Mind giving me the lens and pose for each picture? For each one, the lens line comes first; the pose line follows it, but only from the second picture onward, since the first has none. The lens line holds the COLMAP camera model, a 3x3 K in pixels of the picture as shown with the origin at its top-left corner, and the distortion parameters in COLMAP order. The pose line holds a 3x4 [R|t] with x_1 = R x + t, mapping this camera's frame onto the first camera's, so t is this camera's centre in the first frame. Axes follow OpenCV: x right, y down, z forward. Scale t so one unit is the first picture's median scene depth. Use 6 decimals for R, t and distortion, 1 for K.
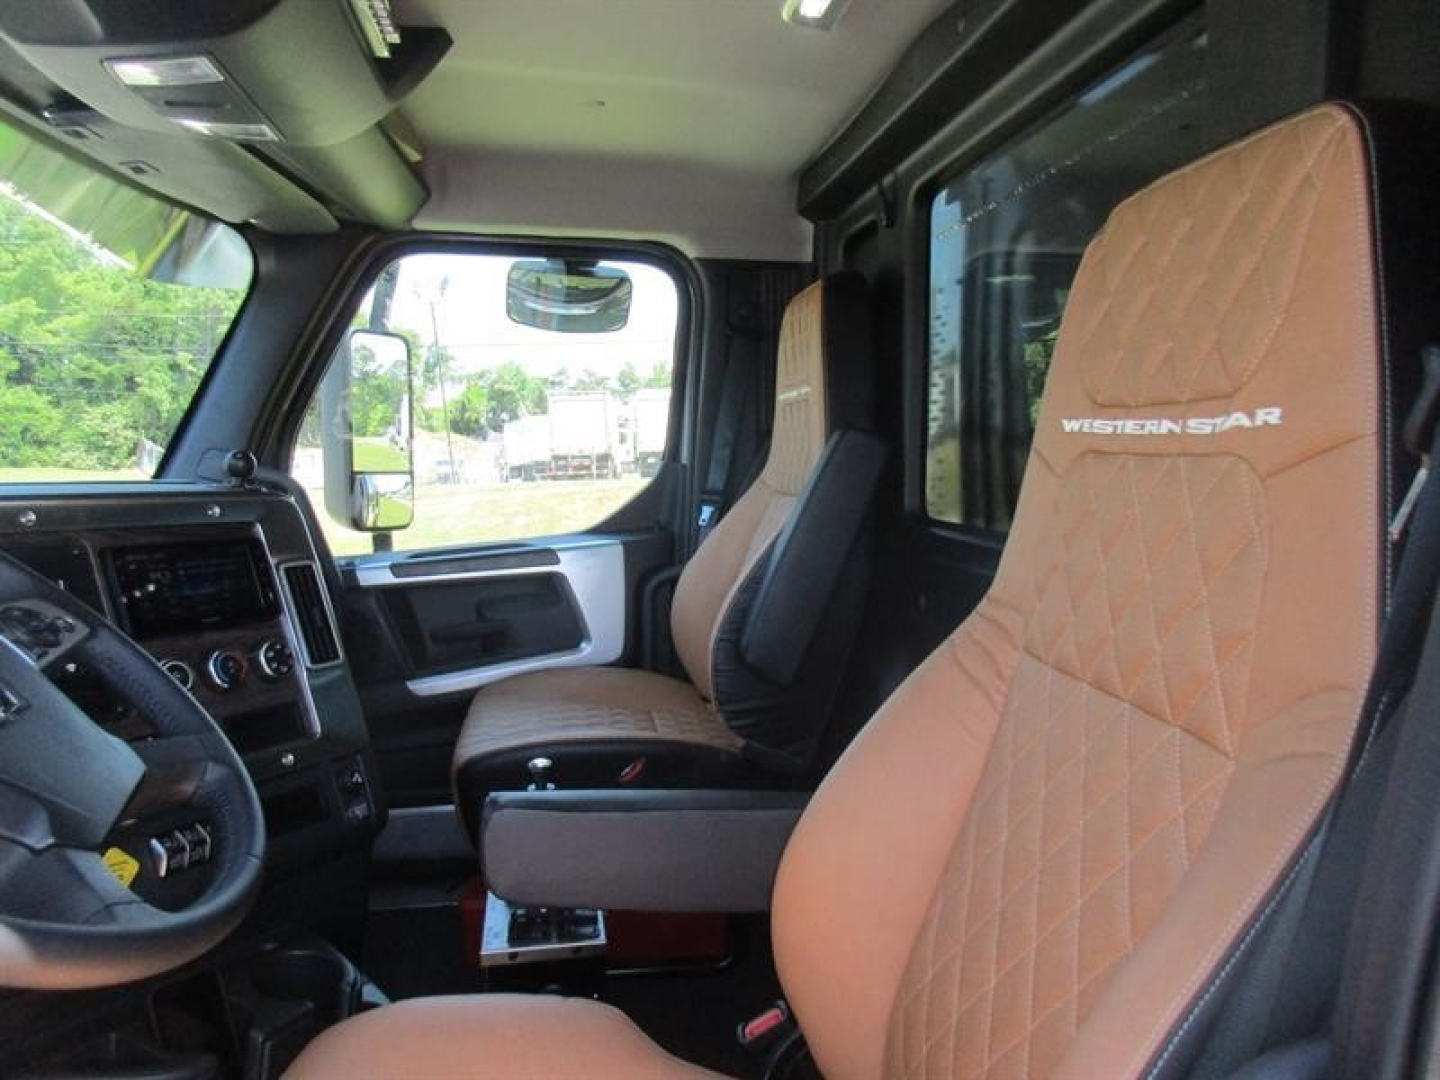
lens RADIAL K [[1096.5, 0, 743.4], [0, 1096.5, 541.6], [0, 0, 1]] dist [0.009697, 0.007586]
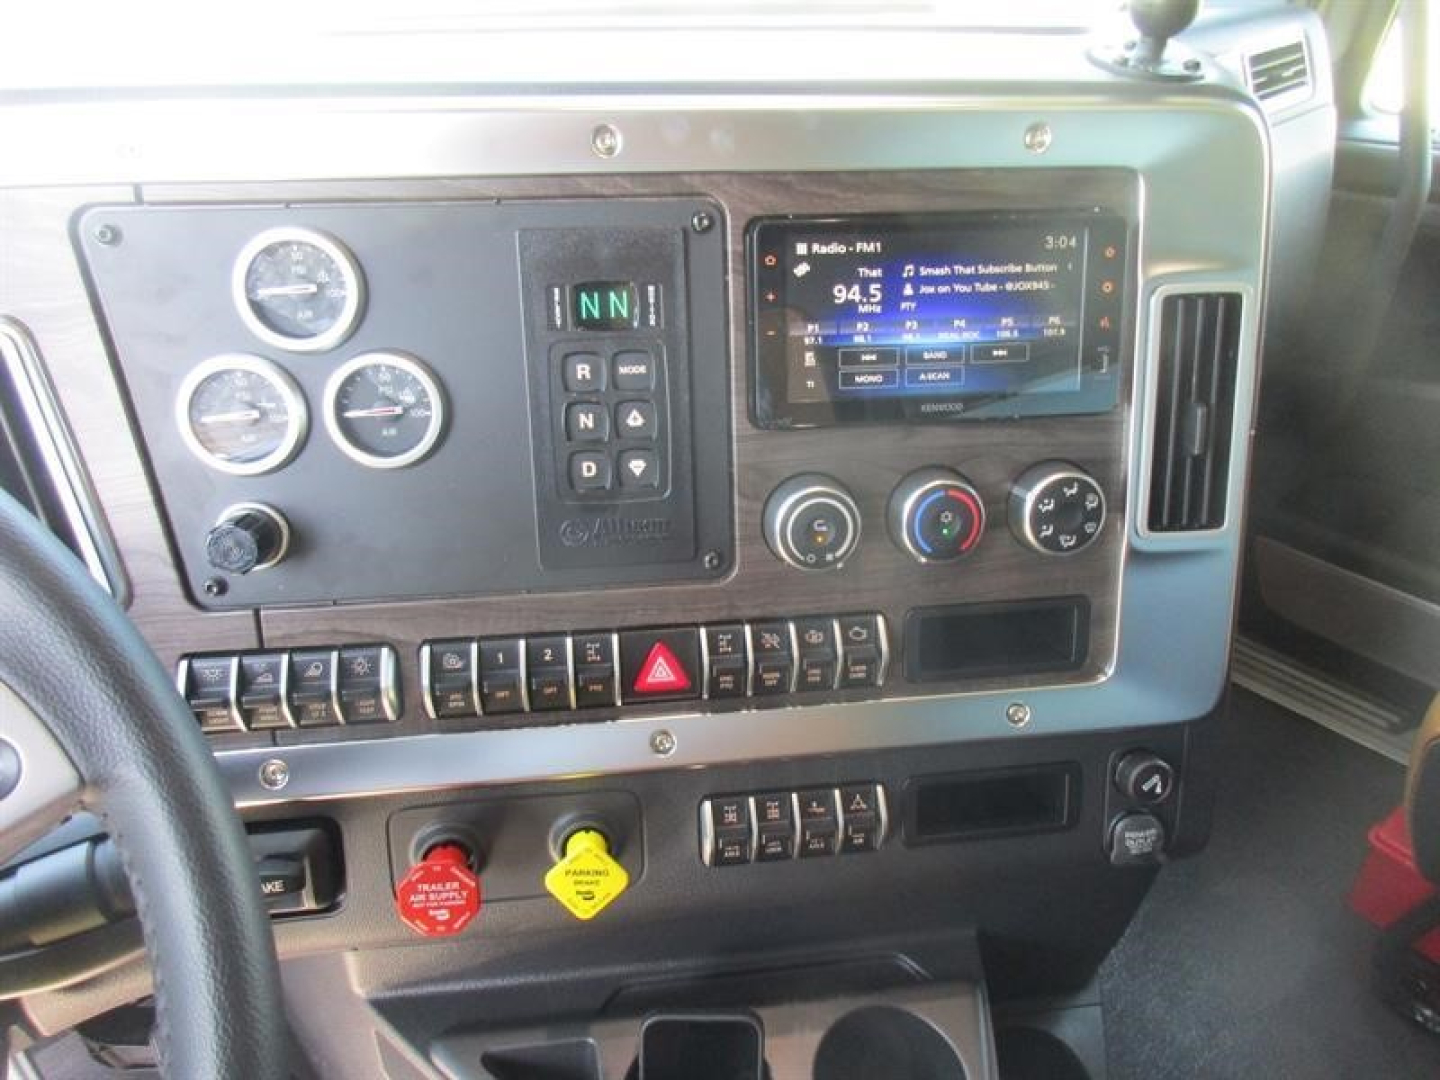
lens RADIAL K [[1058.1, 0, 775.3], [0, 1058.1, 542.7], [0, 0, 1]] dist [0.052181, 0.000163]
pose [[0.568713, 0.487860, -0.662237, -0.207580], [-0.085228, 0.835733, 0.542481, -0.117159], [0.818109, -0.252076, 0.516872, 0.713058]]
